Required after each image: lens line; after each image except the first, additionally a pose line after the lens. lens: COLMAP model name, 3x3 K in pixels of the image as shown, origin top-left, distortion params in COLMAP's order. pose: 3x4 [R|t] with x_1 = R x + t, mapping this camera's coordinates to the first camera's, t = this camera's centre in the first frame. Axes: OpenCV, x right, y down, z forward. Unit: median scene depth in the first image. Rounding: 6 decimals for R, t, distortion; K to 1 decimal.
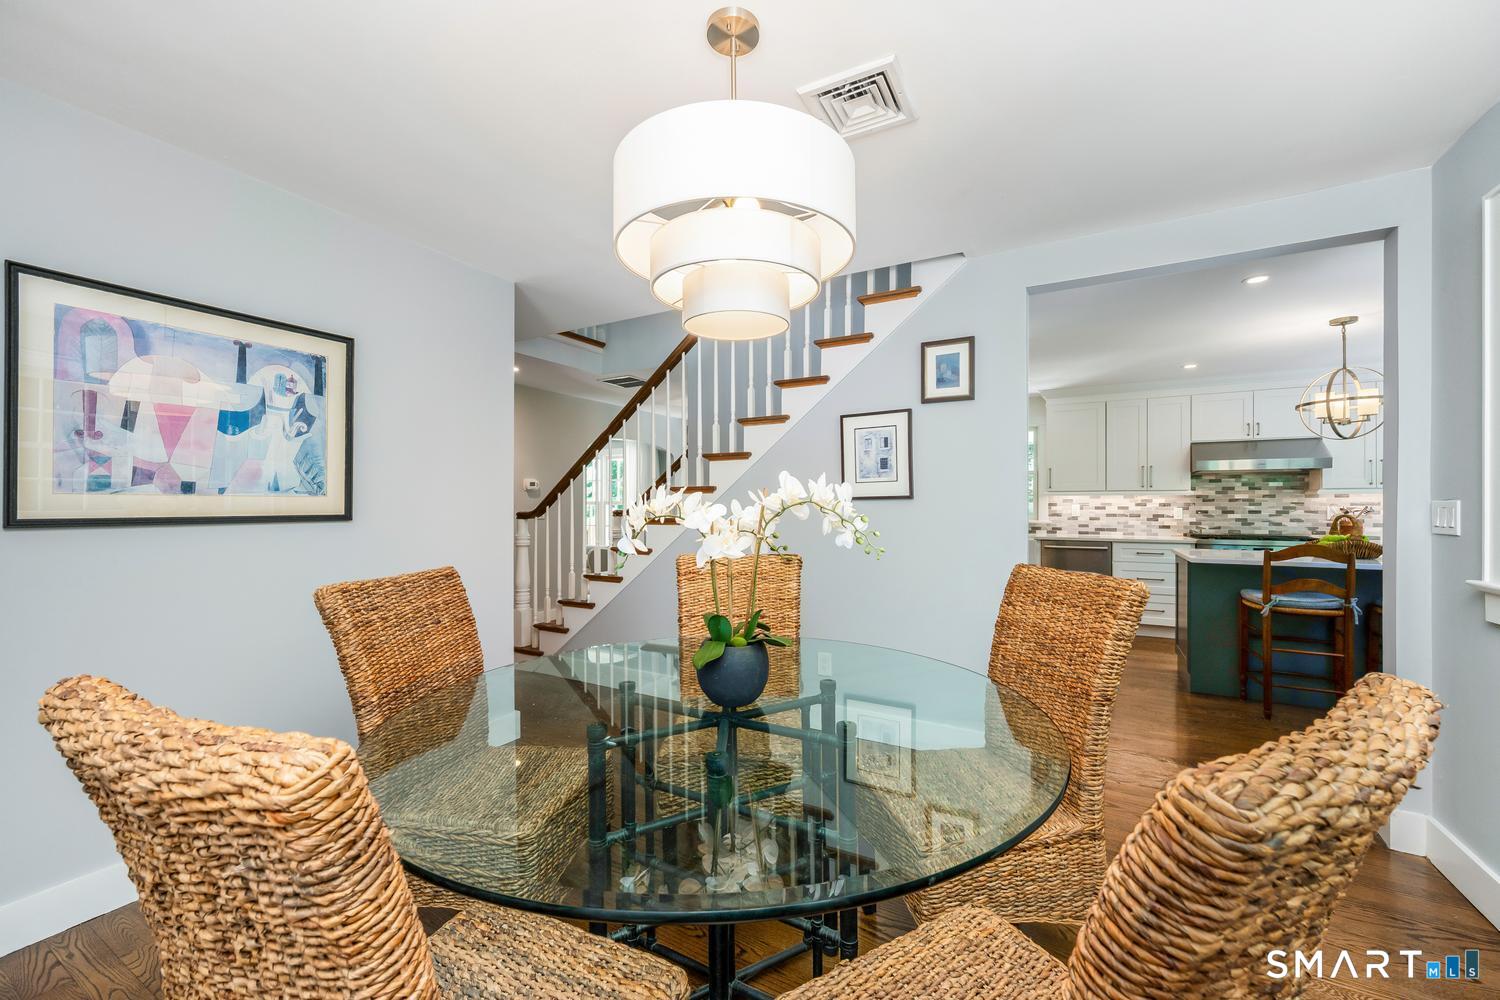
lens RADIAL K [[593.9, 0, 763.1], [0, 593.9, 501.8], [0, 0, 1]] dist [-0.001898, -0.000095]
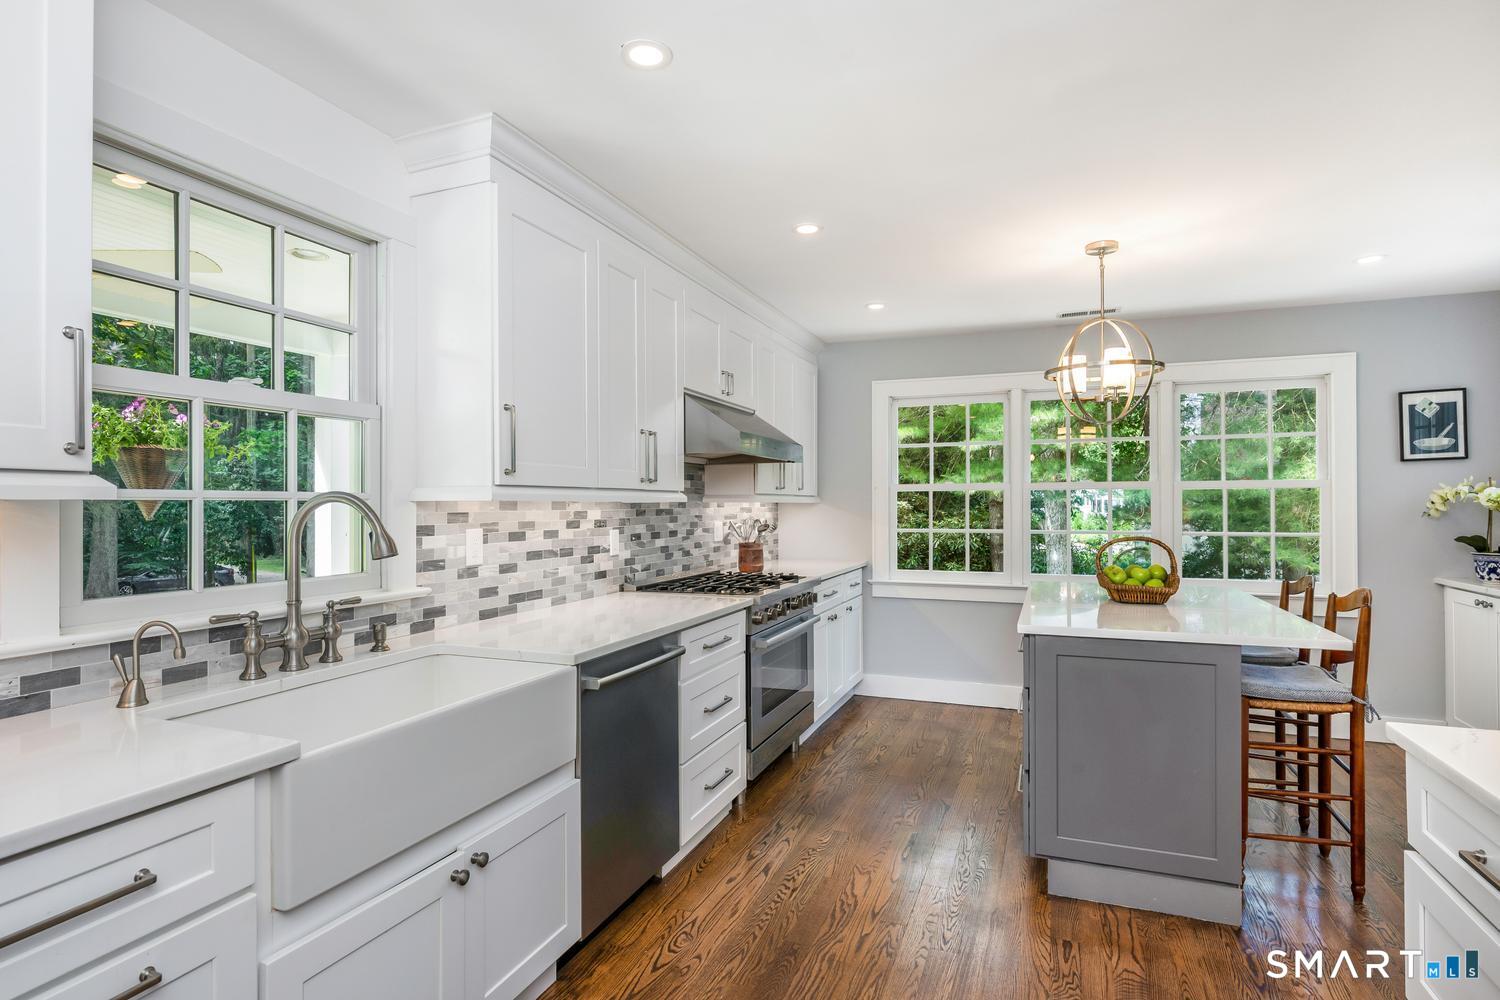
lens RADIAL K [[775.2, 0, 751.9], [0, 775.2, 502.2], [0, 0, 1]] dist [0.002187, 0.000373]
pose [[-0.134017, 0.001927, 0.990977, 0.095364], [-0.001600, 0.999996, -0.002161, -0.010319], [-0.990978, -0.001875, -0.134014, 1.025829]]
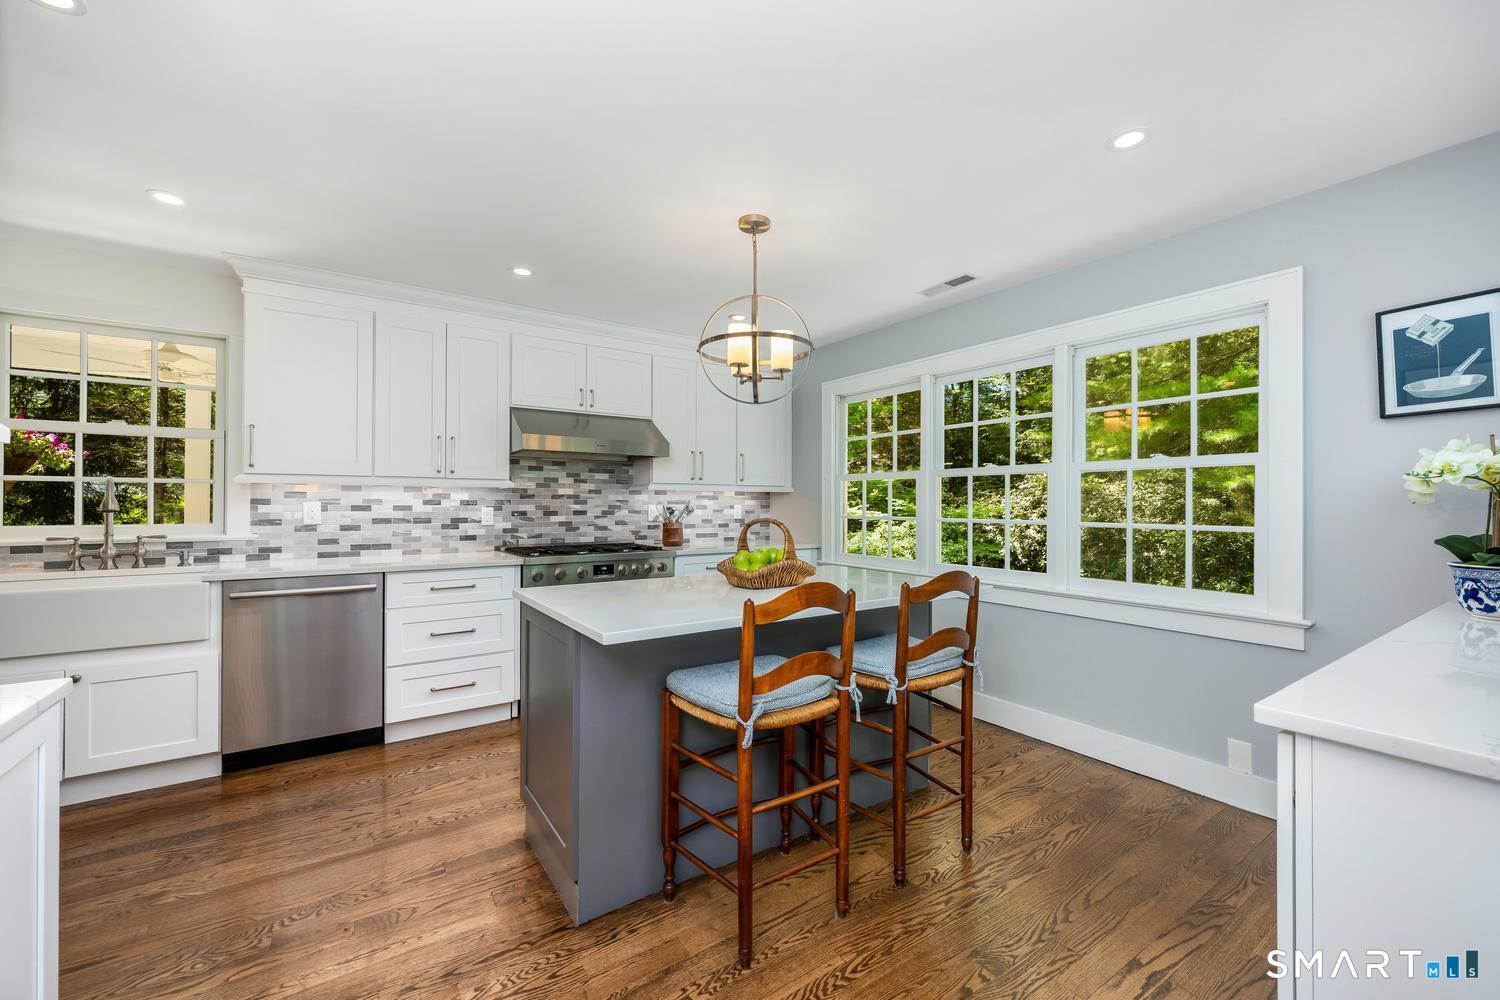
lens RADIAL K [[593.9, 0, 756.4], [0, 593.9, 499.4], [0, 0, 1]] dist [-0.001898, -0.000095]
pose [[0.445399, 0.007948, 0.895297, 0.256758], [-0.006314, 0.999964, -0.005735, 0.003262], [-0.895310, -0.003099, 0.445433, 0.460865]]
